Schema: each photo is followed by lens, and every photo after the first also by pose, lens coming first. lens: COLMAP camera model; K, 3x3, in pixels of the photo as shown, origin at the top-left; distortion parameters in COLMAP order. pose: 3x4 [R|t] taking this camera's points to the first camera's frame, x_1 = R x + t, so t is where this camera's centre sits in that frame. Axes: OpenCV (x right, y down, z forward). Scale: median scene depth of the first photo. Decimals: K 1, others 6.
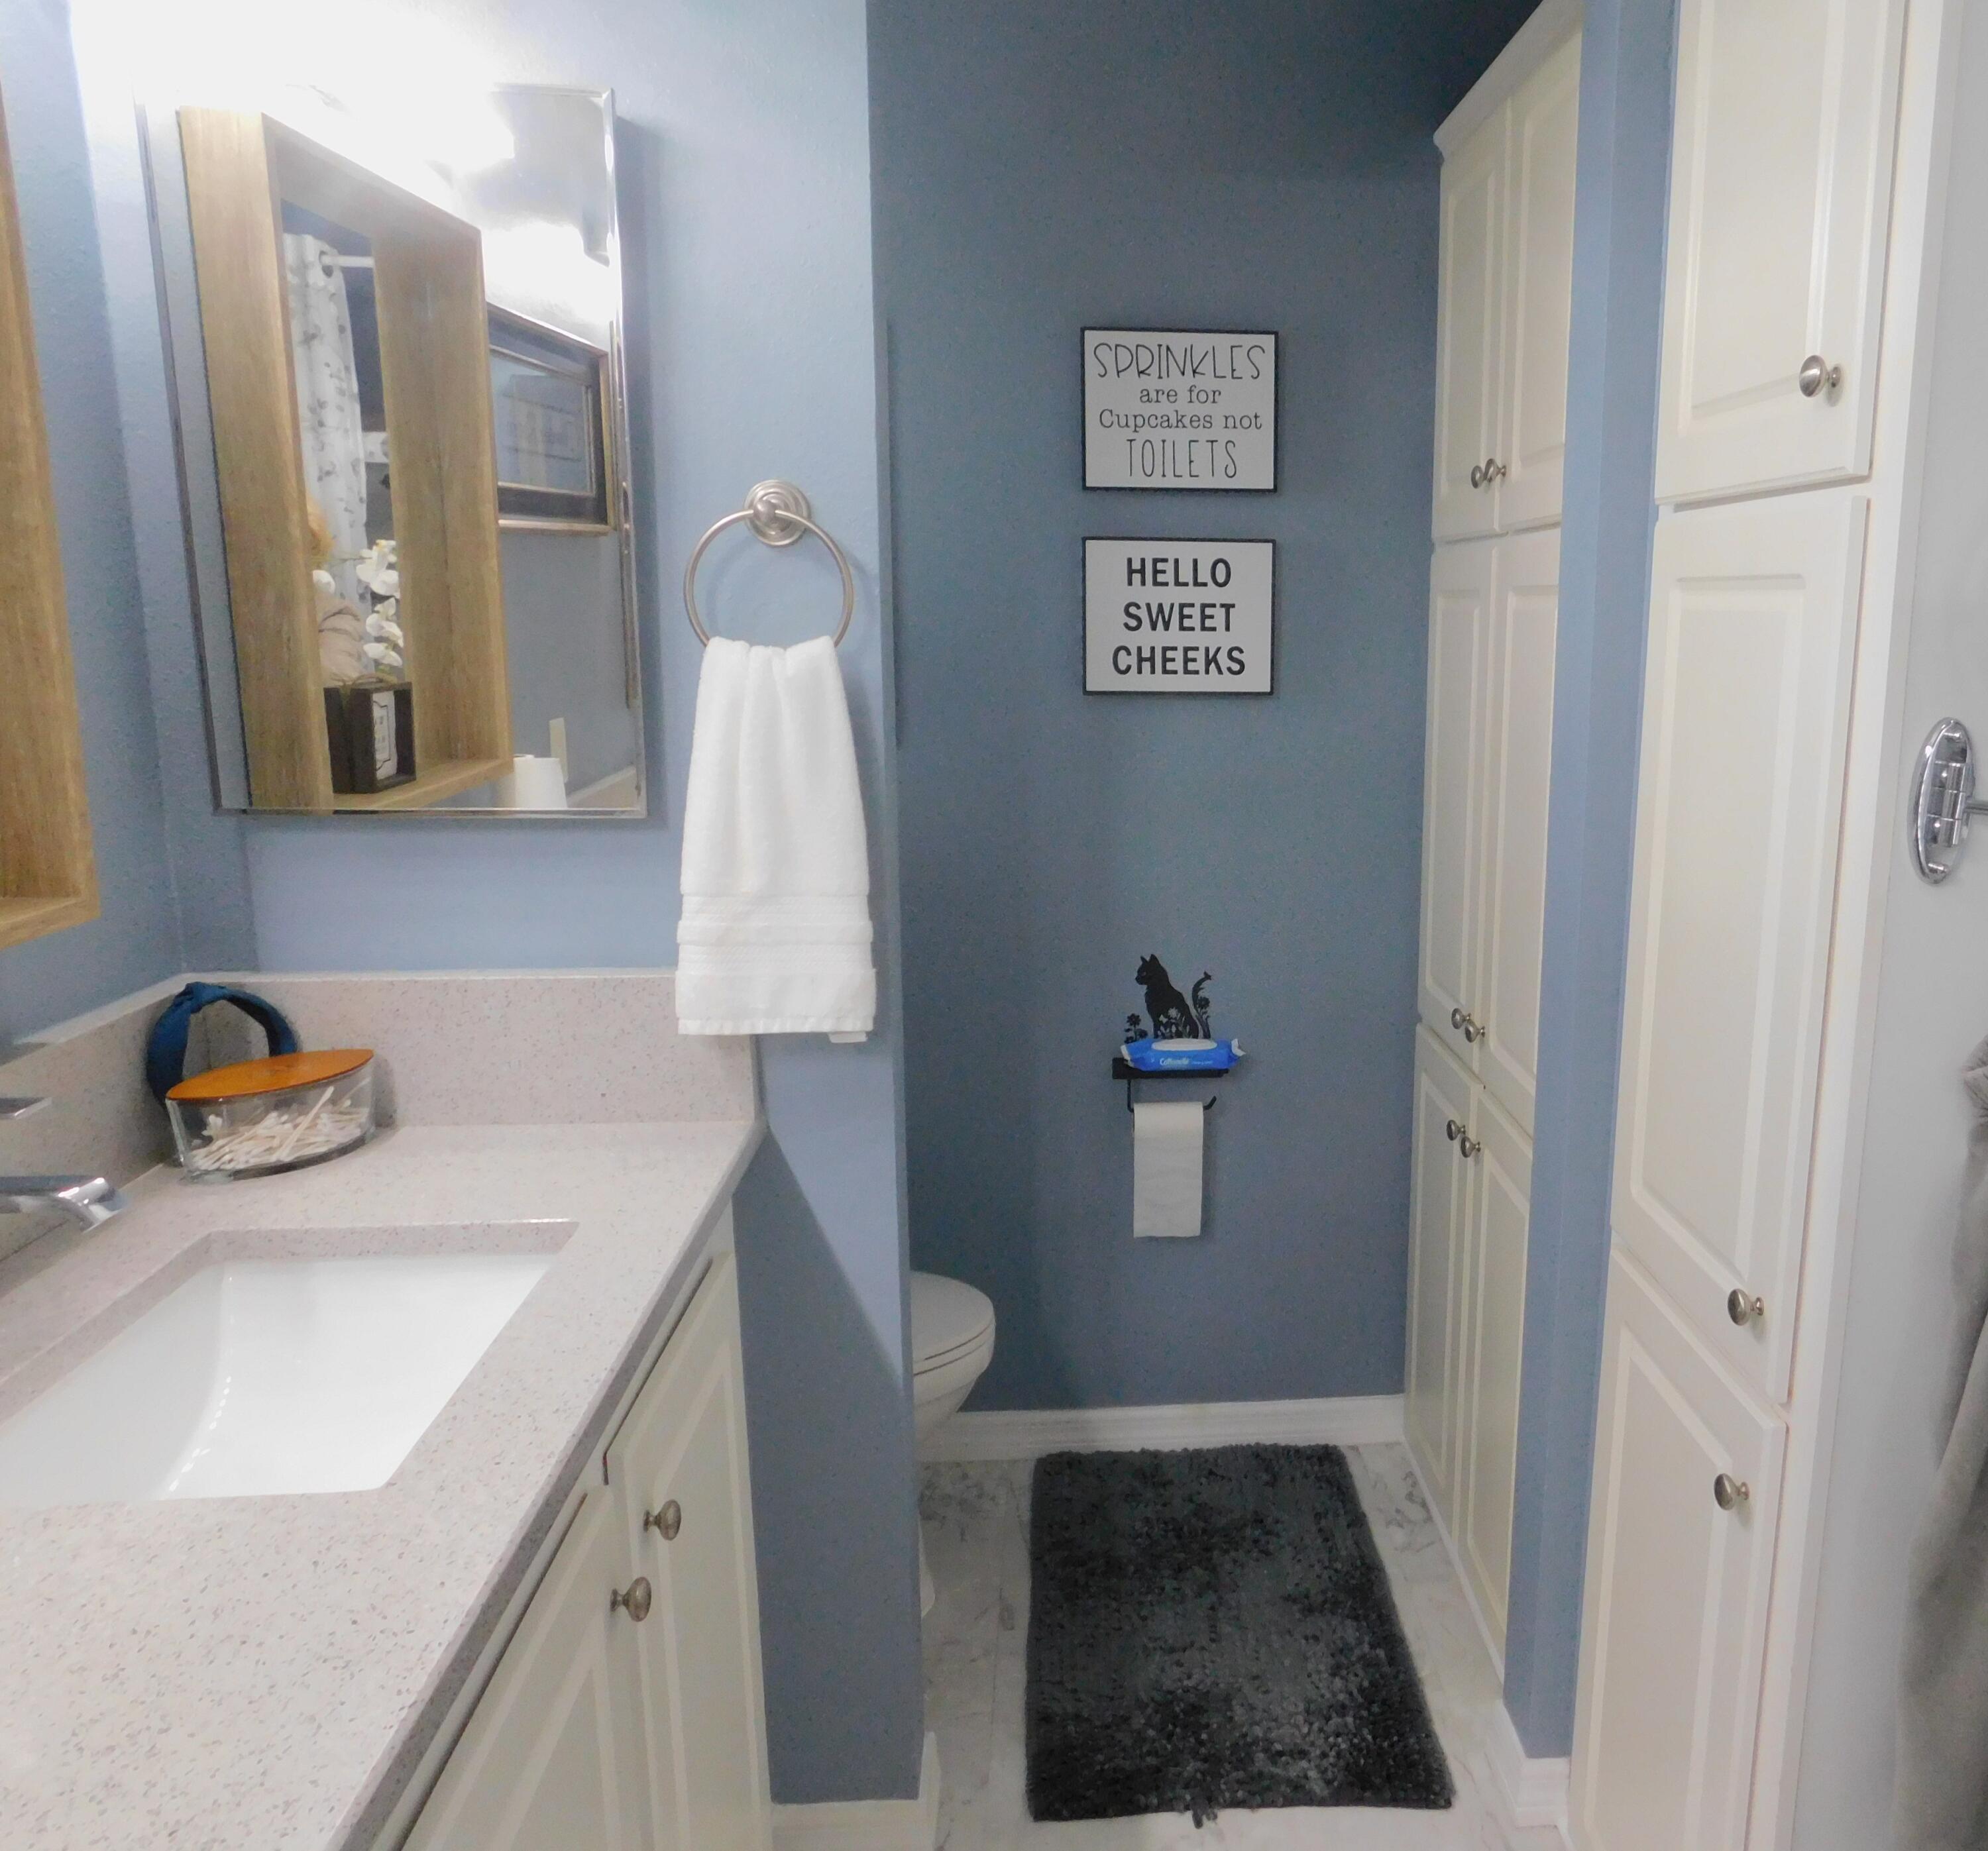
lens RADIAL K [[1686.2, 0, 995.2], [0, 1686.2, 961.7], [0, 0, 1]] dist [-0.001292, 0.004333]
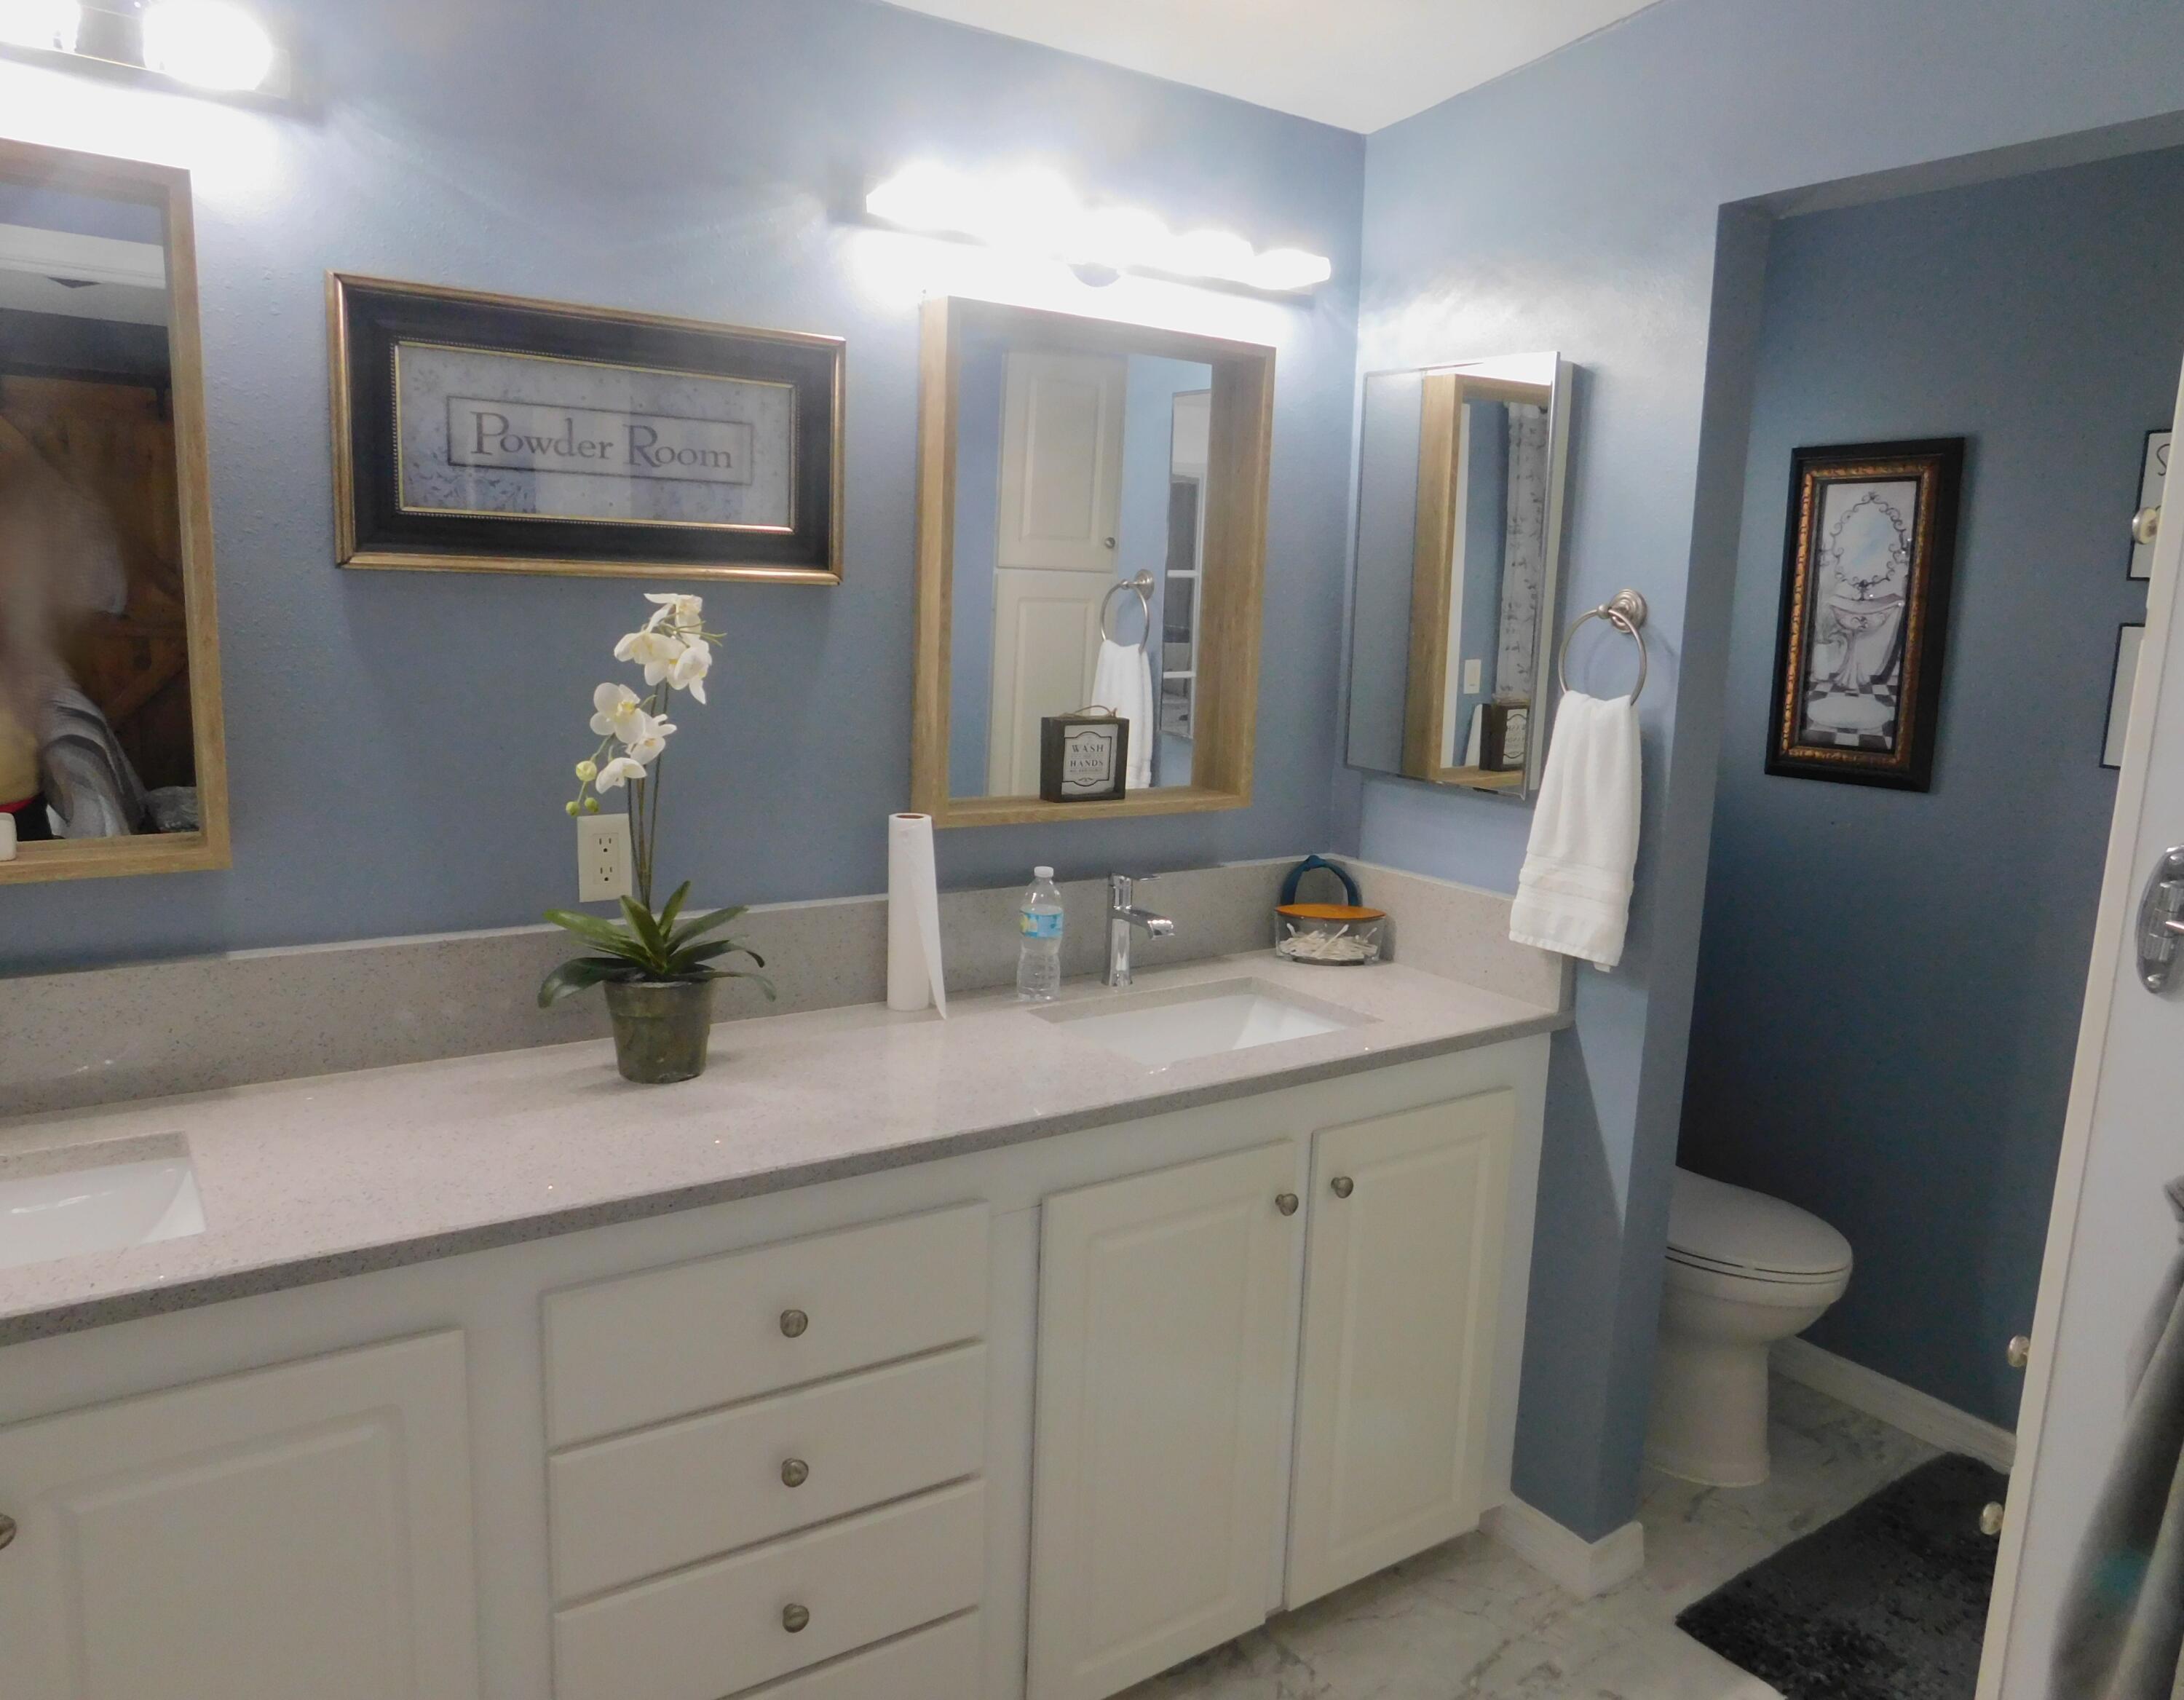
lens RADIAL K [[1615.1, 0, 1092.0], [0, 1615.1, 850.0], [0, 0, 1]] dist [-0.002786, 0.065873]
pose [[0.484744, 0.154301, -0.860938, 0.898385], [-0.211240, 0.975831, 0.055956, -0.039555], [0.848764, 0.154740, 0.505623, -0.093391]]
